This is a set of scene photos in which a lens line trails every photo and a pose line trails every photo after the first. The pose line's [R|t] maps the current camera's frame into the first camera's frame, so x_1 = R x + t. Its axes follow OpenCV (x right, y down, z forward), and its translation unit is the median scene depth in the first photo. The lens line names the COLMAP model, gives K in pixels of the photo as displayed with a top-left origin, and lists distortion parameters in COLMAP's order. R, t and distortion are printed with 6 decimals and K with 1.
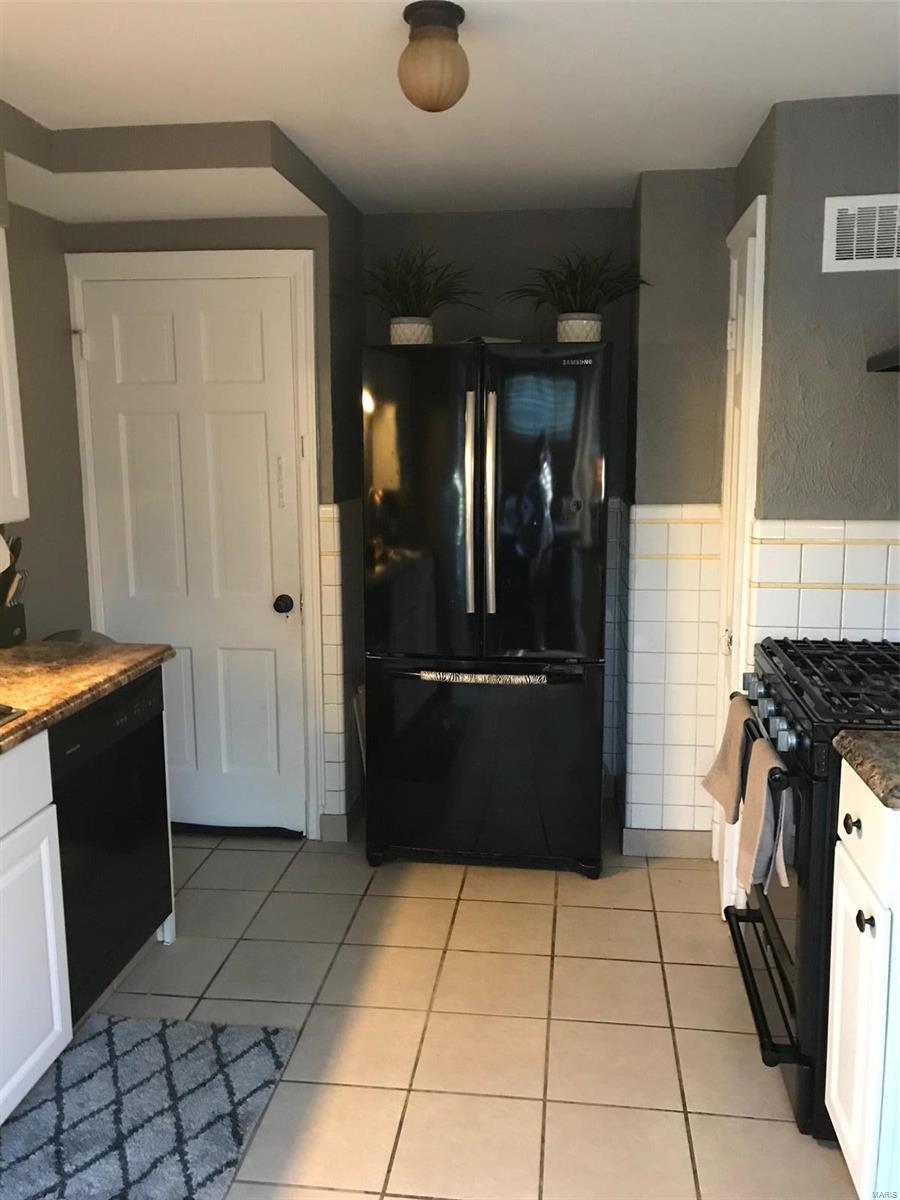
lens RADIAL K [[980.1, 0, 450.1], [0, 980.1, 596.5], [0, 0, 1]] dist [0.007867, -0.007056]
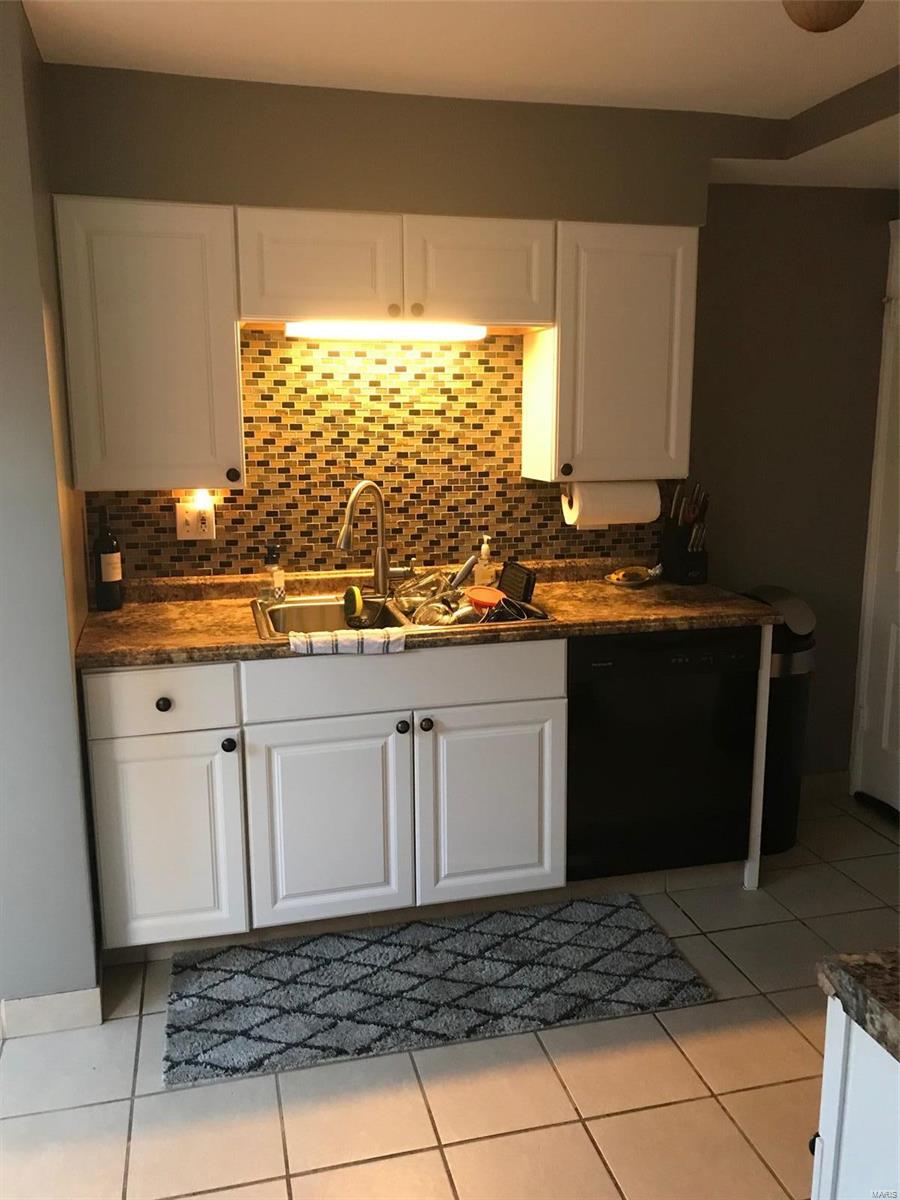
lens RADIAL K [[980.1, 0, 447.1], [0, 980.1, 599.8], [0, 0, 1]] dist [0.007867, -0.007056]
pose [[0.355499, 0.190276, -0.915104, 0.673571], [-0.153959, 0.977607, 0.143462, -0.070659], [0.921910, 0.089888, 0.376833, 0.365662]]
